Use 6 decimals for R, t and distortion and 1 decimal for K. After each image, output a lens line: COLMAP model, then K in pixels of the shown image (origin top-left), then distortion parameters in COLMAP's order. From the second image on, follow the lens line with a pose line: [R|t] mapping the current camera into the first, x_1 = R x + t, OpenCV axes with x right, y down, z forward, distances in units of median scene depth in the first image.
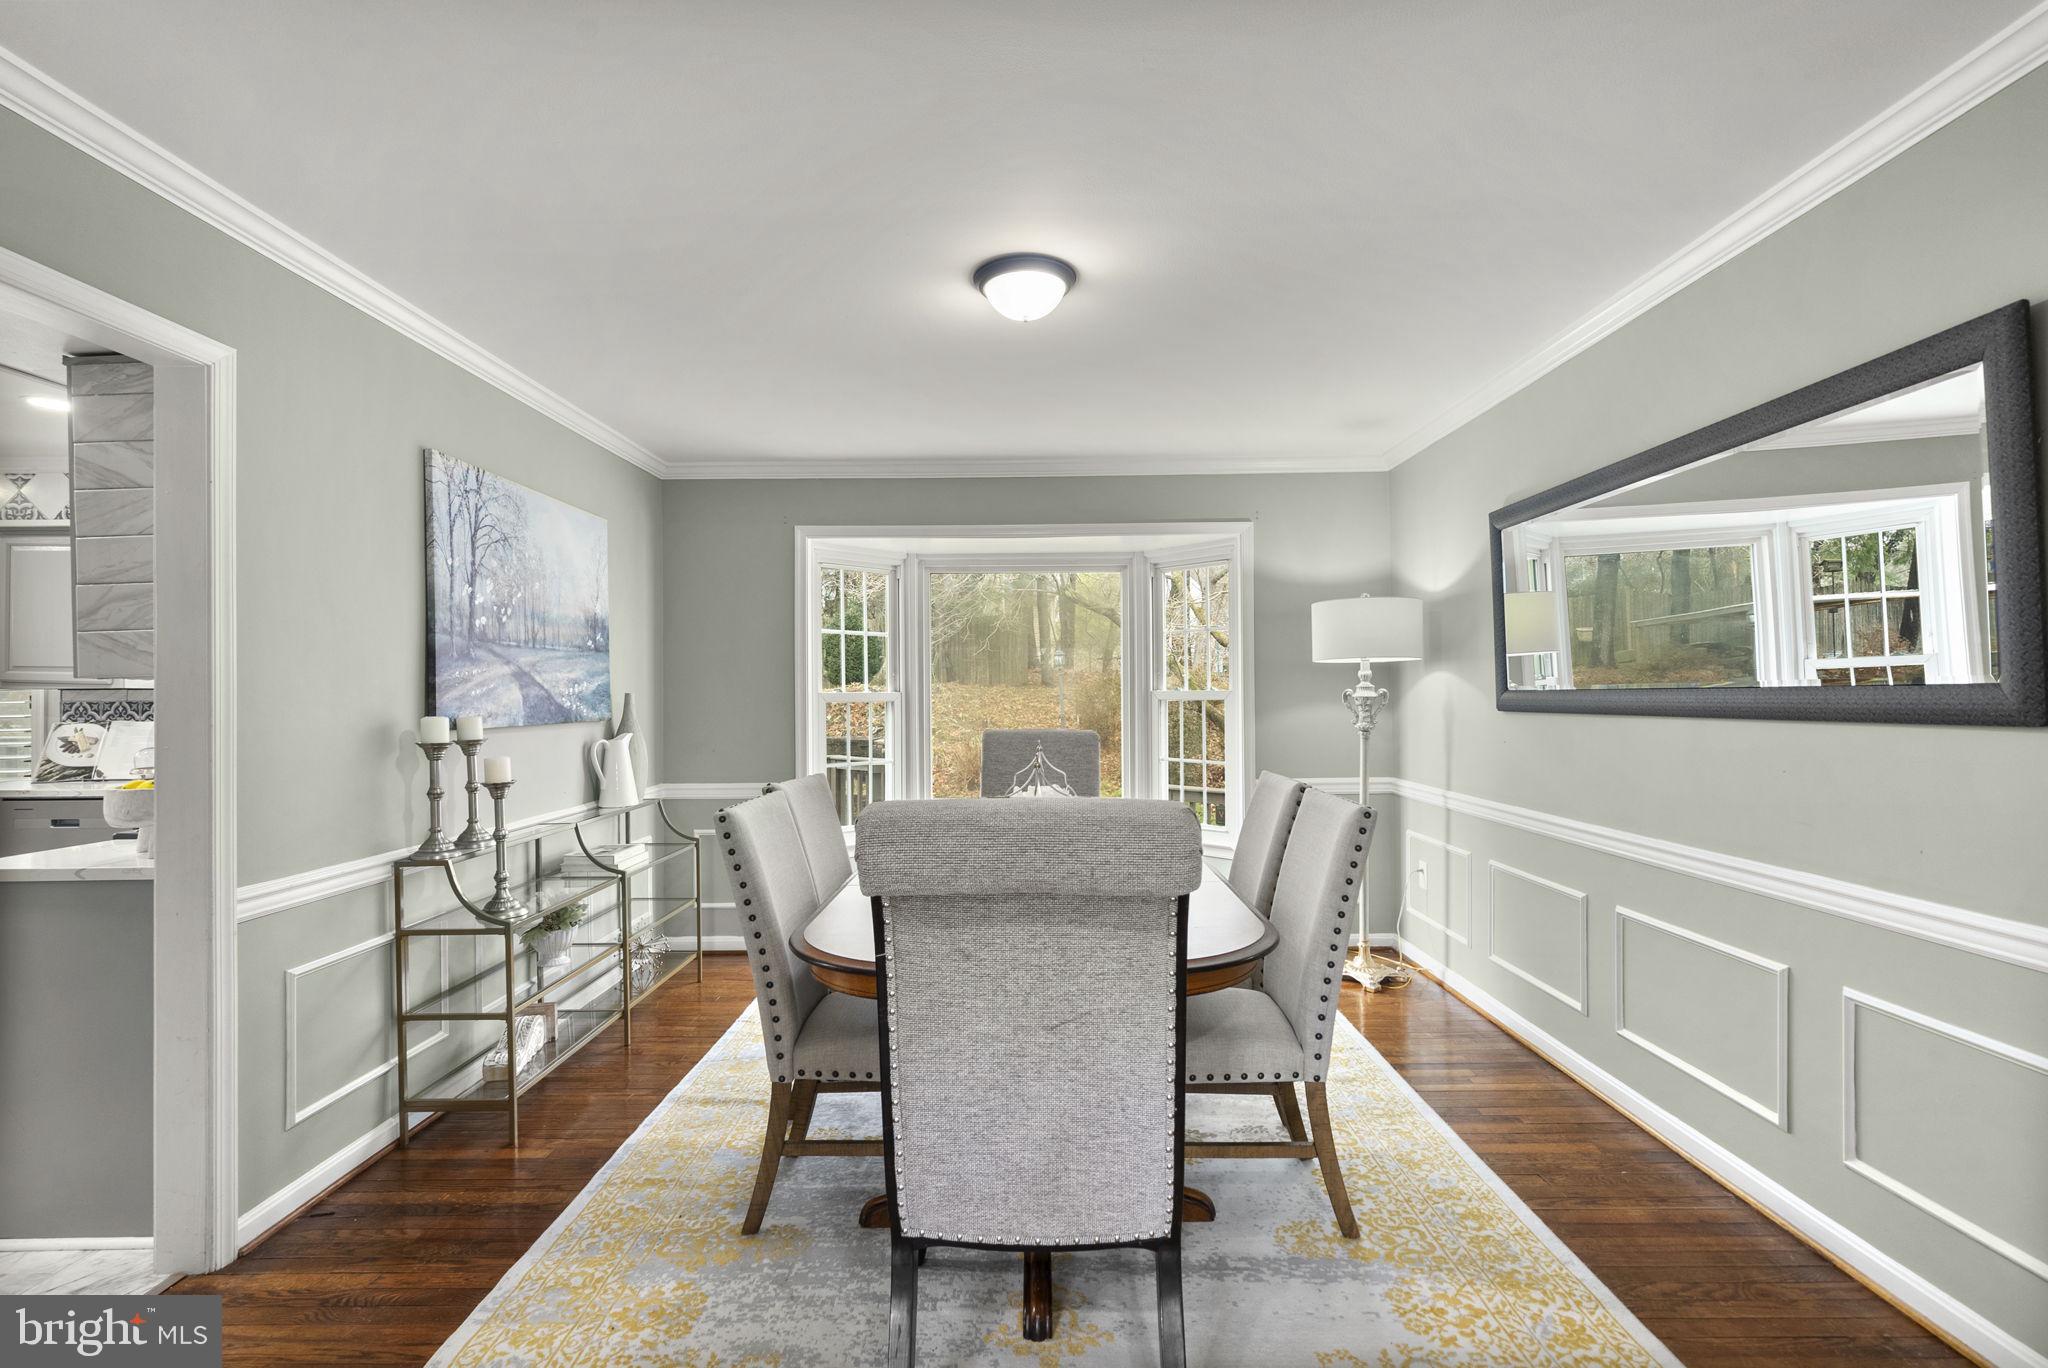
lens RADIAL K [[935.8, 0, 1022.4], [0, 935.8, 685.2], [0, 0, 1]] dist [0.002092, 0.000213]
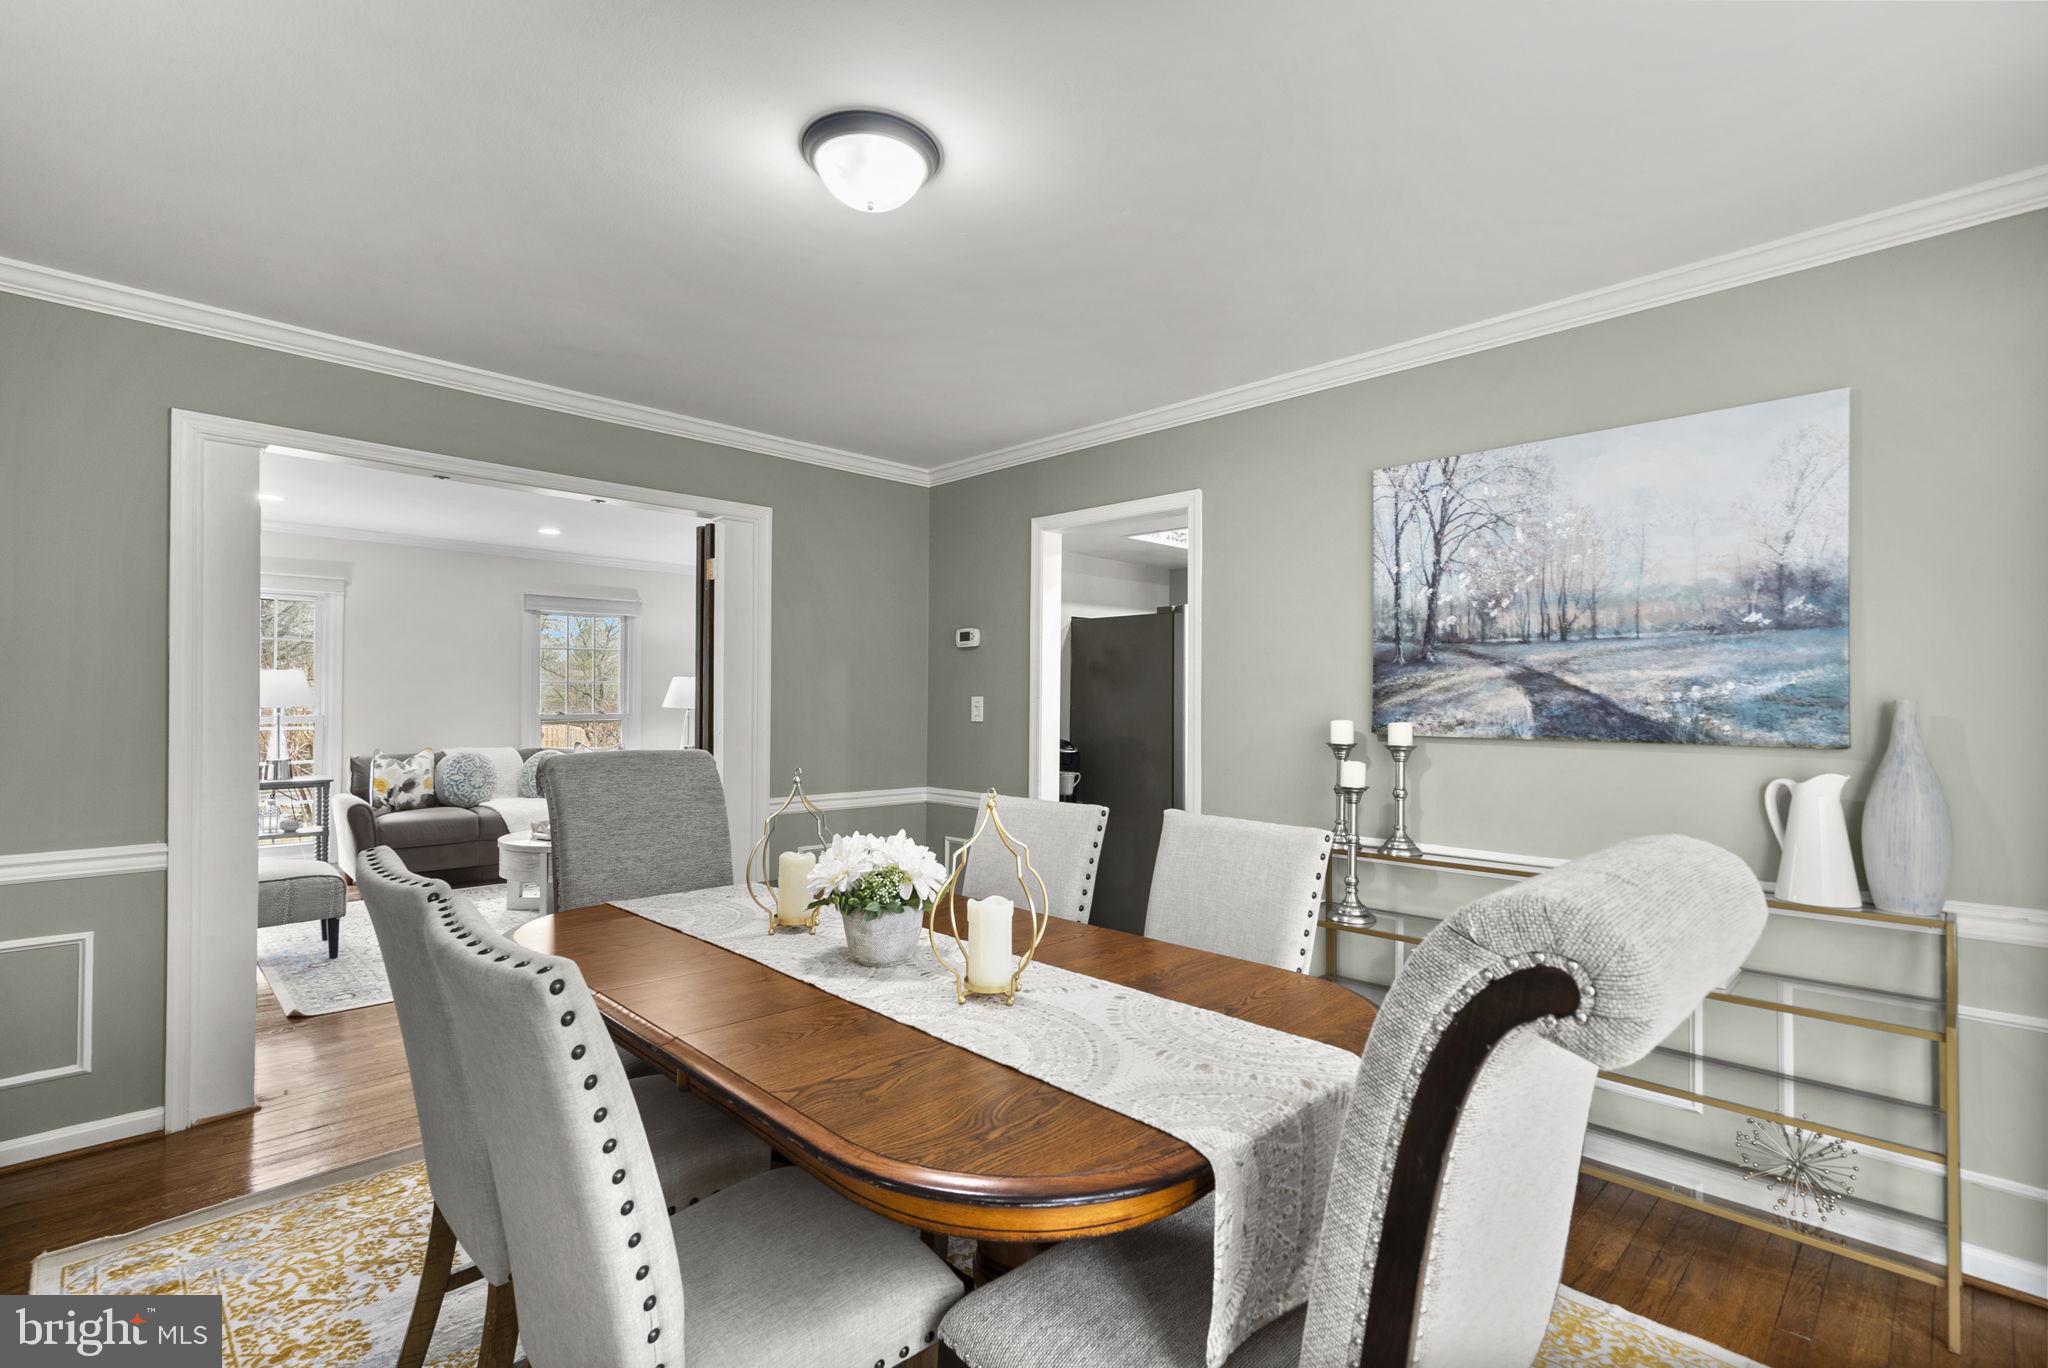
lens RADIAL K [[935.8, 0, 1023.3], [0, 935.8, 686.8], [0, 0, 1]] dist [0.002092, 0.000213]
pose [[-0.703283, 0.000988, -0.710909, 0.381715], [0.011281, 0.999889, -0.009770, 0.000822], [0.710820, -0.014891, -0.703216, 1.355944]]
